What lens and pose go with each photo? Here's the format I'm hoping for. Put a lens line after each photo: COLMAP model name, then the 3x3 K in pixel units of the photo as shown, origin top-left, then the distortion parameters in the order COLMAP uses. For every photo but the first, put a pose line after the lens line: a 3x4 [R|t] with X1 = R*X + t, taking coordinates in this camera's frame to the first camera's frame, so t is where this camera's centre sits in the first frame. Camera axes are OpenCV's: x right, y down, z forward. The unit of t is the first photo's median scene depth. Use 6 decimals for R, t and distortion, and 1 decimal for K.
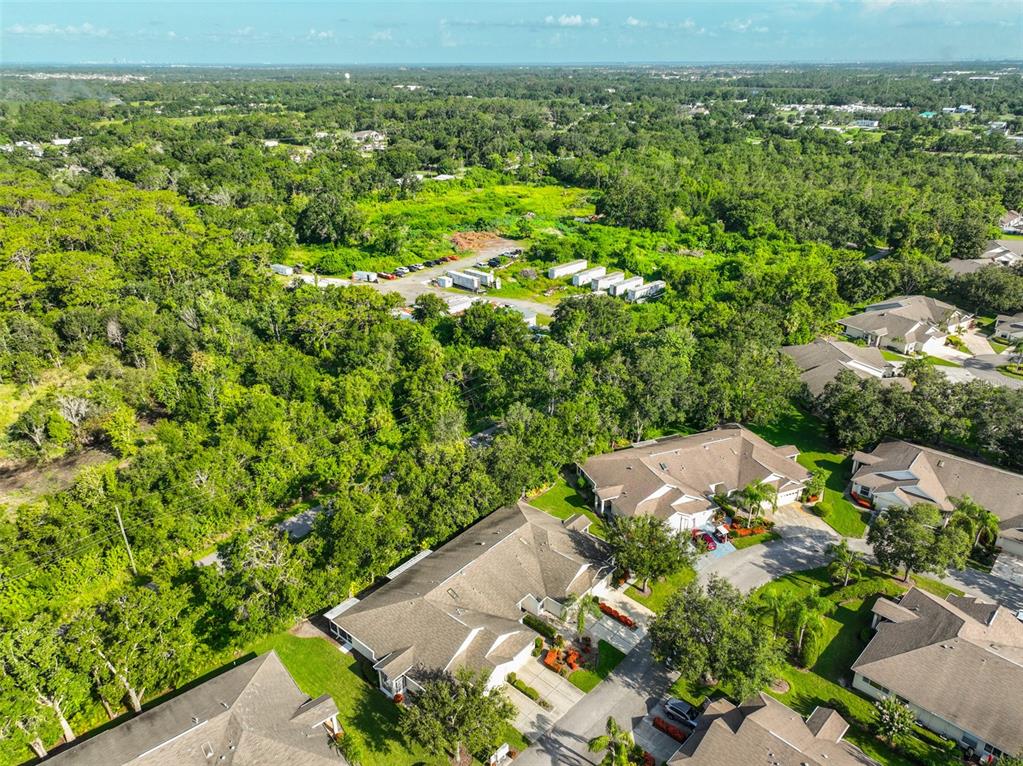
lens RADIAL K [[717.9, 0, 512.9], [0, 717.9, 386.4], [0, 0, 1]] dist [0.013699, 0.006880]
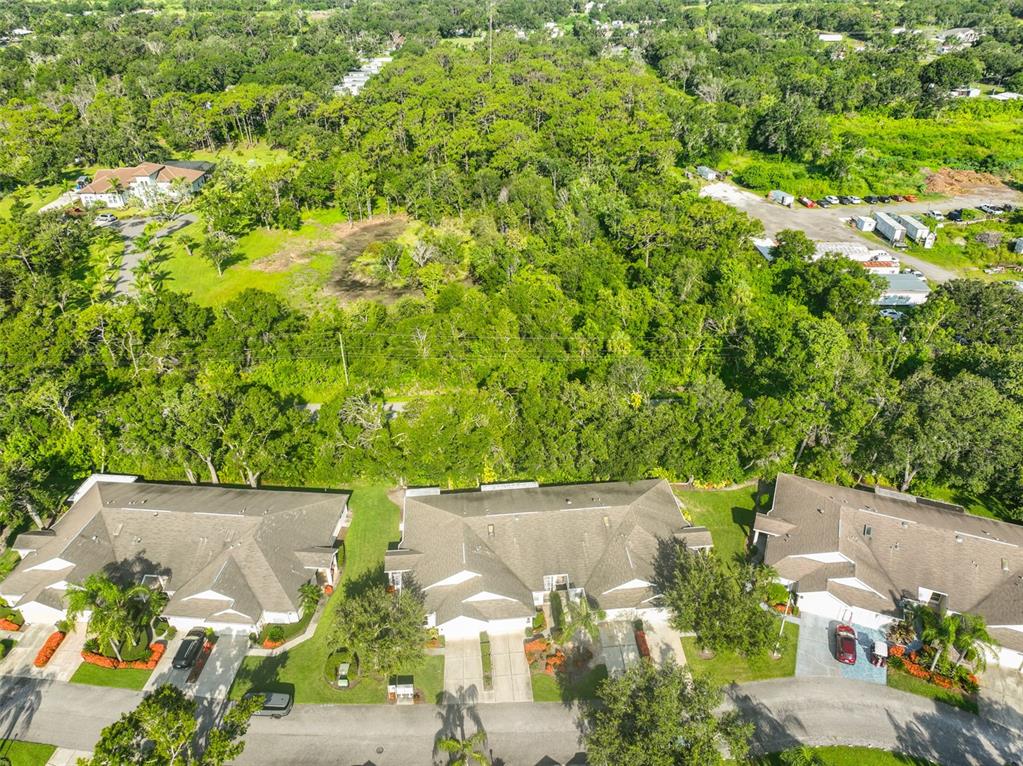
lens RADIAL K [[717.9, 0, 511.9], [0, 717.9, 378.7], [0, 0, 1]] dist [0.013699, 0.006880]
pose [[0.719956, 0.358002, -0.594558, 0.224751], [-0.284665, 0.933635, 0.217467, -0.059764], [0.632953, 0.012683, 0.774086, 0.144719]]
